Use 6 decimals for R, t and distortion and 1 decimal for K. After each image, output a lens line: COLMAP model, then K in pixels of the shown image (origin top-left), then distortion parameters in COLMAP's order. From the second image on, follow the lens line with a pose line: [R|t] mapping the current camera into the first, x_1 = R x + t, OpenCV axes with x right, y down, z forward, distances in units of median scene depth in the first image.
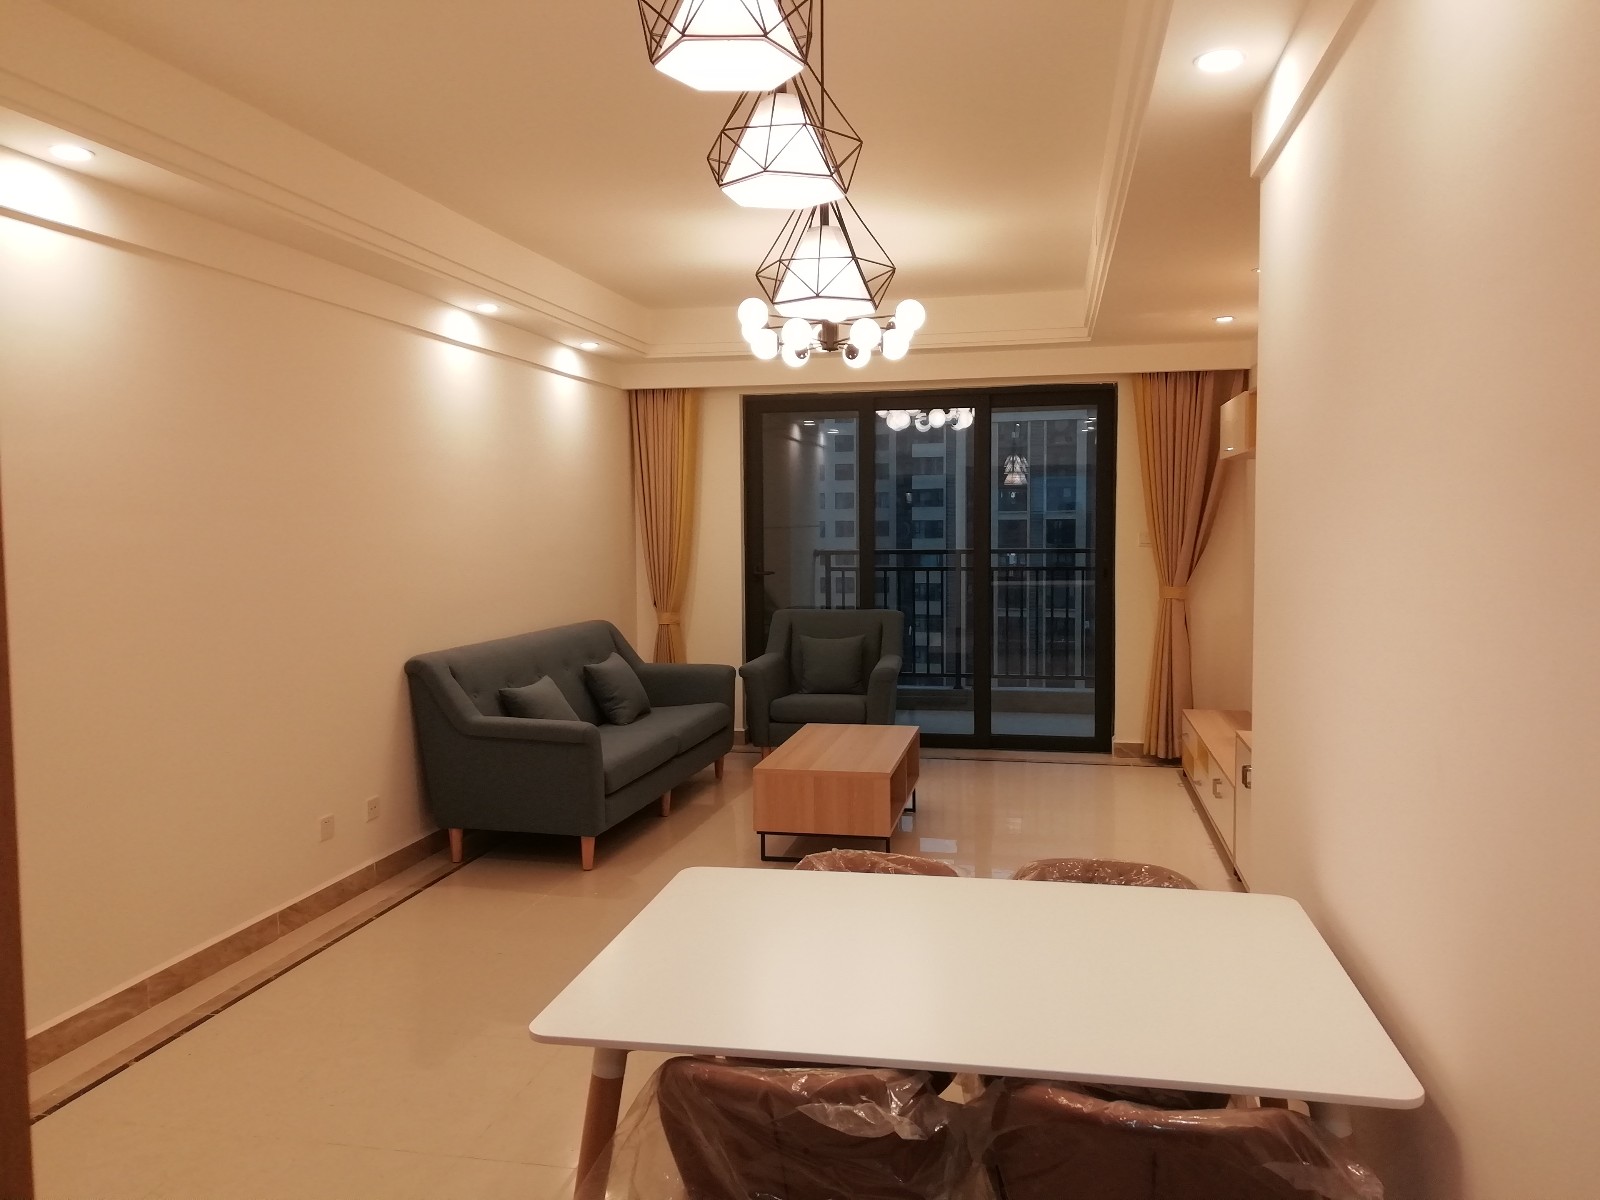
lens RADIAL K [[1194.0, 0, 795.3], [0, 1194.0, 597.7], [0, 0, 1]] dist [0.010546, -0.000764]
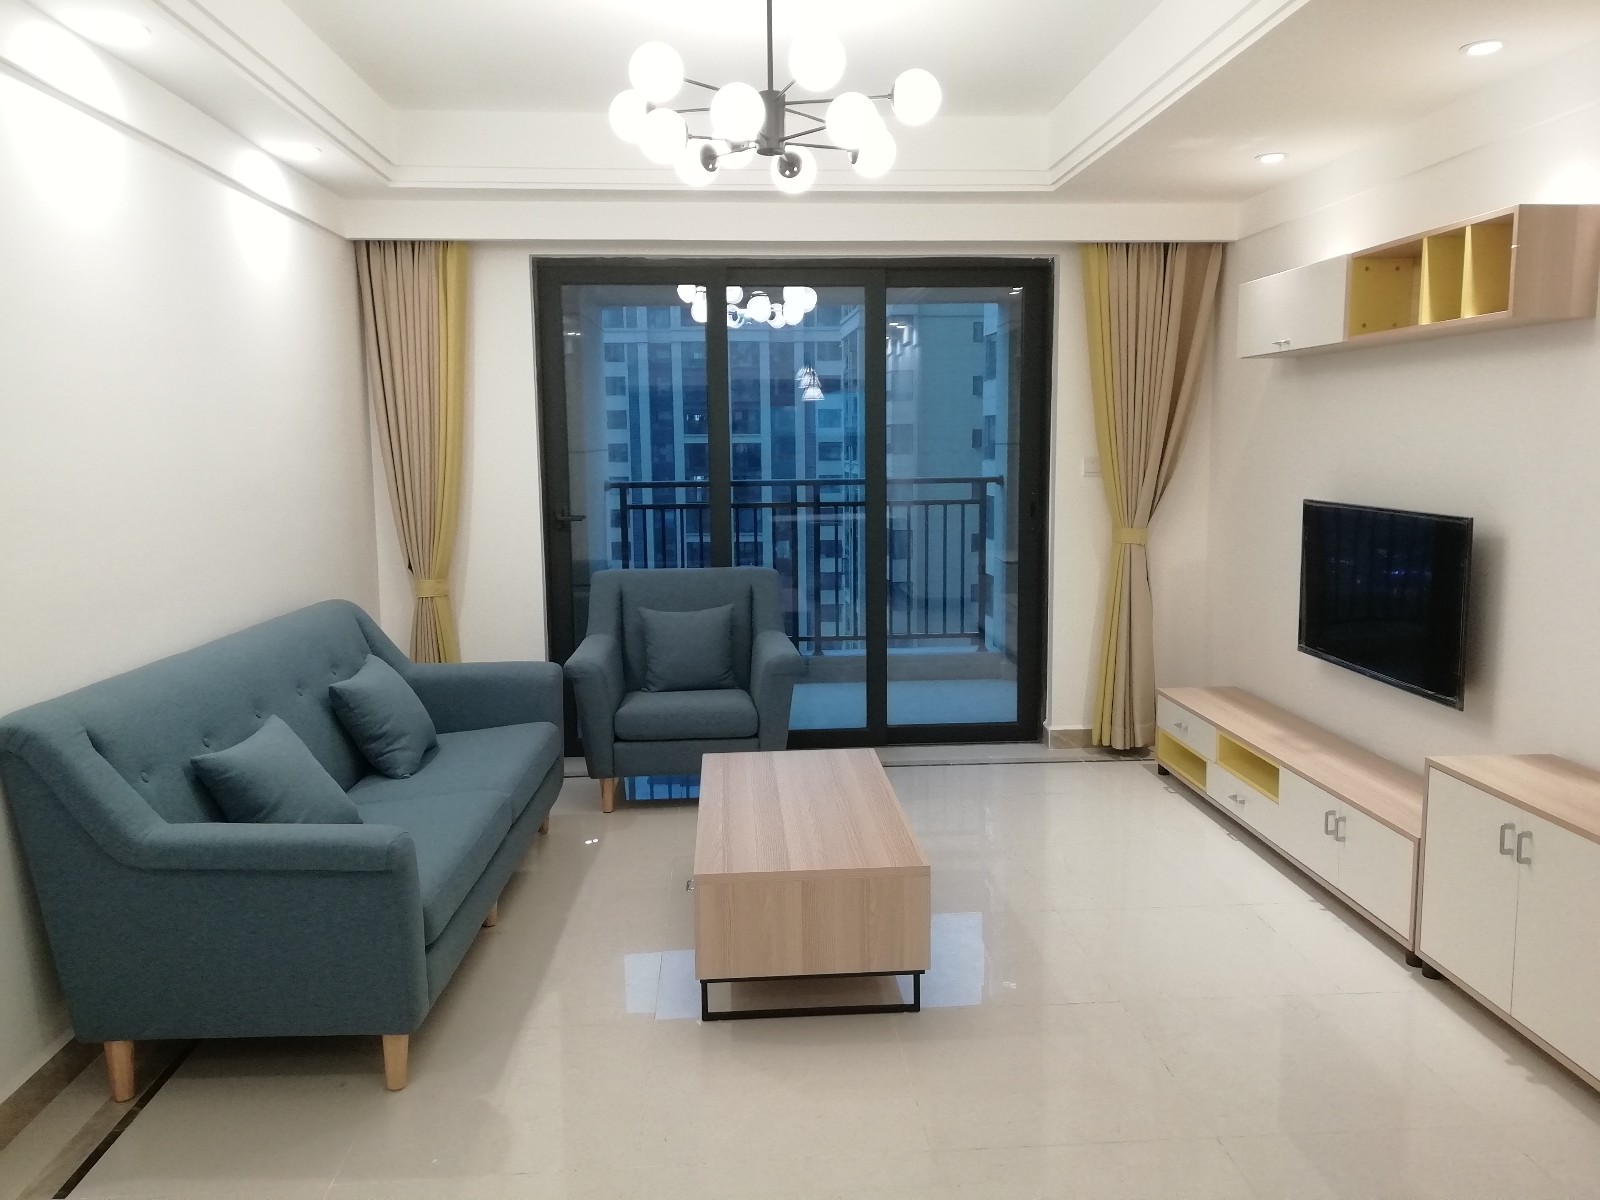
lens RADIAL K [[1194.0, 0, 808.3], [0, 1194.0, 601.6], [0, 0, 1]] dist [0.010546, -0.000764]
pose [[0.958918, -0.039594, 0.280906, -0.100571], [0.020633, 0.997324, 0.070142, -0.019868], [-0.282931, -0.061465, 0.957169, 0.317402]]
